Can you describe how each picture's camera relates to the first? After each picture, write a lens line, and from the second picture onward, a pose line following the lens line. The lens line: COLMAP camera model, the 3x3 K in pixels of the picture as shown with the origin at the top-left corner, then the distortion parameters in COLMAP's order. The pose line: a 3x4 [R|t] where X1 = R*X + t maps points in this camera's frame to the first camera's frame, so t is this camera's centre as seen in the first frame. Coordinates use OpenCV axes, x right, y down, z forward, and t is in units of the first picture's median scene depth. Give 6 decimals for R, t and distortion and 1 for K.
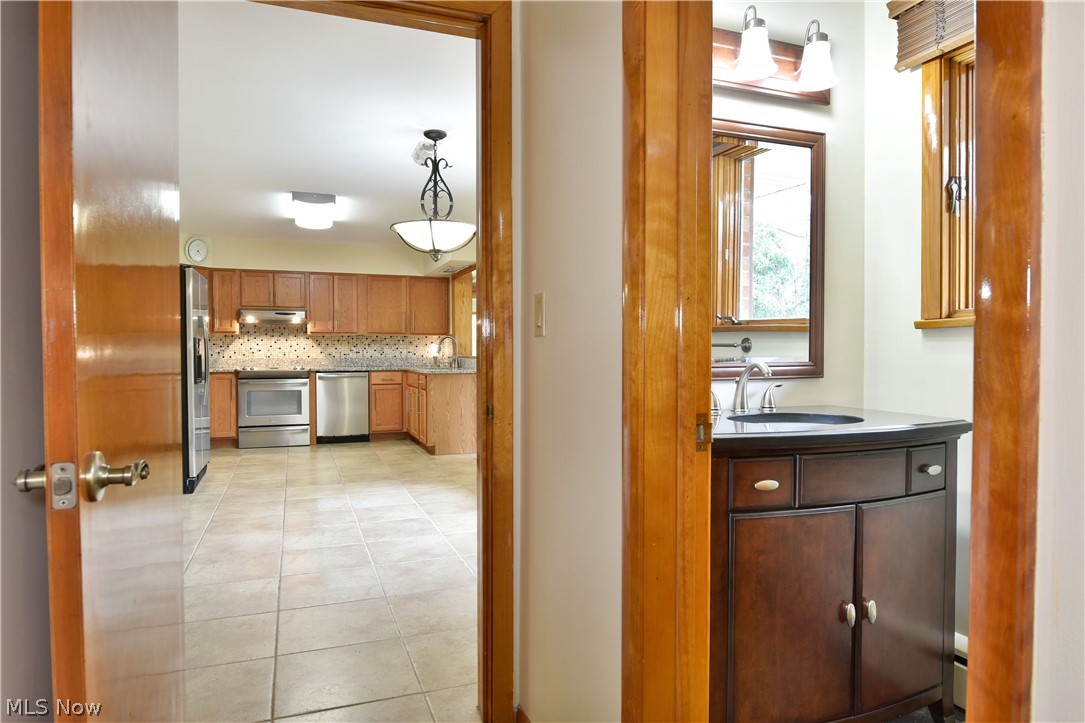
lens RADIAL K [[657.2, 0, 541.3], [0, 657.2, 363.0], [0, 0, 1]] dist [-0.010303, -0.006618]
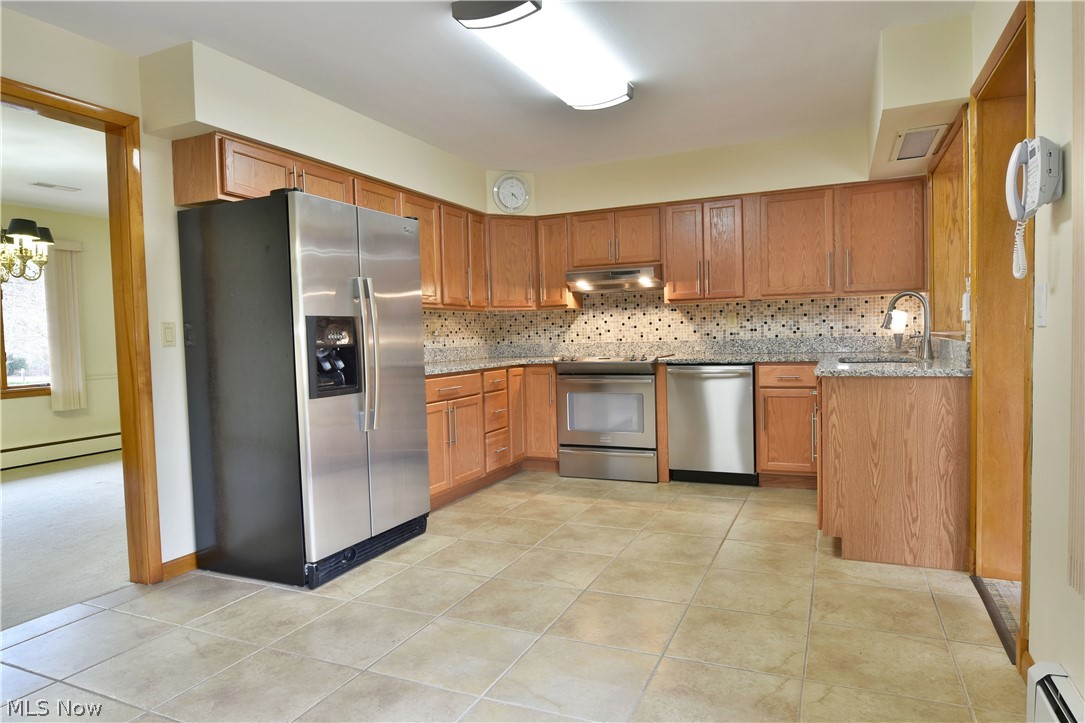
lens RADIAL K [[657.2, 0, 546.4], [0, 657.2, 363.7], [0, 0, 1]] dist [-0.010303, -0.006618]
pose [[0.710774, 0.012391, -0.703311, 0.006851], [0.014839, 0.999358, 0.032603, -0.008876], [0.703264, -0.033610, 0.710134, 0.504761]]
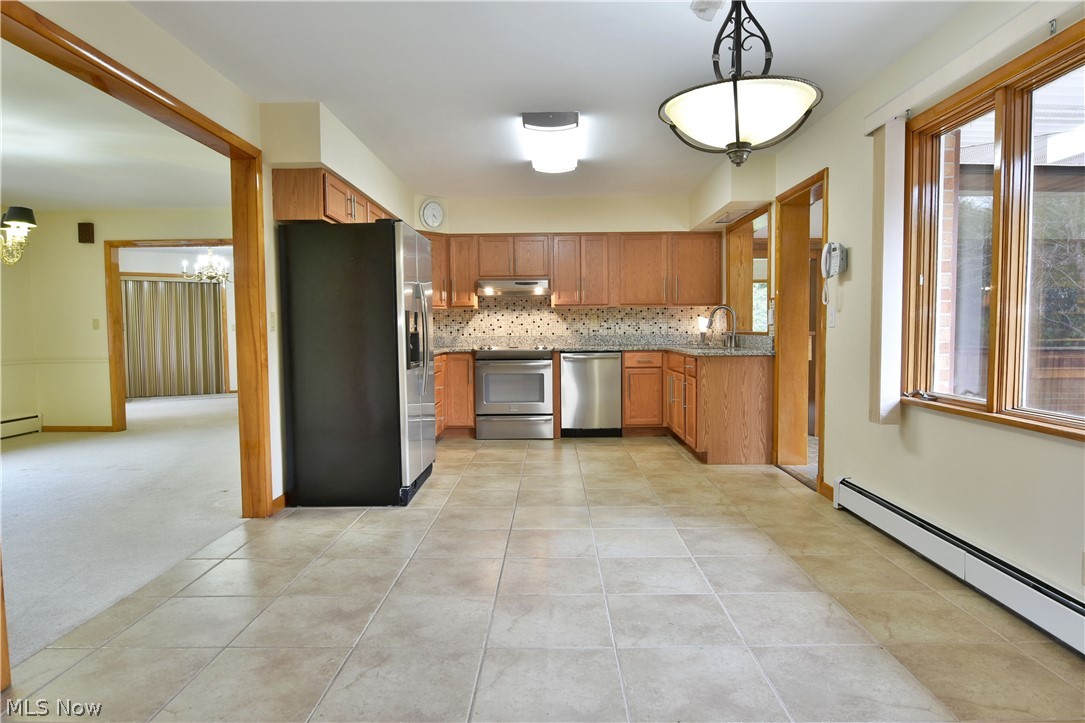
lens RADIAL K [[657.2, 0, 544.3], [0, 657.2, 363.5], [0, 0, 1]] dist [-0.010303, -0.006618]
pose [[0.931071, 0.011255, -0.364664, -0.057984], [0.002138, 0.999339, 0.036301, -0.002403], [0.364832, -0.034579, 0.930431, 0.218275]]
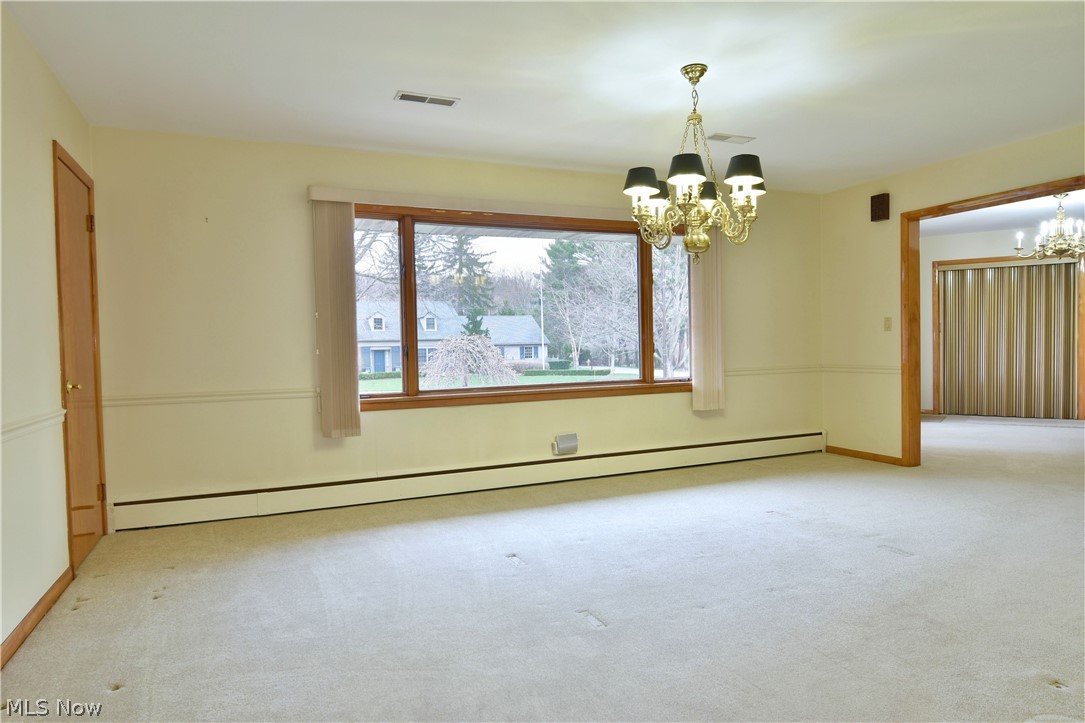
lens RADIAL K [[657.2, 0, 539.4], [0, 657.2, 370.4], [0, 0, 1]] dist [-0.010303, -0.006618]
pose [[0.048876, 0.035312, -0.998180, -0.297153], [0.006583, 0.999342, 0.035676, -0.002942], [0.998783, -0.008315, 0.048611, 0.441469]]
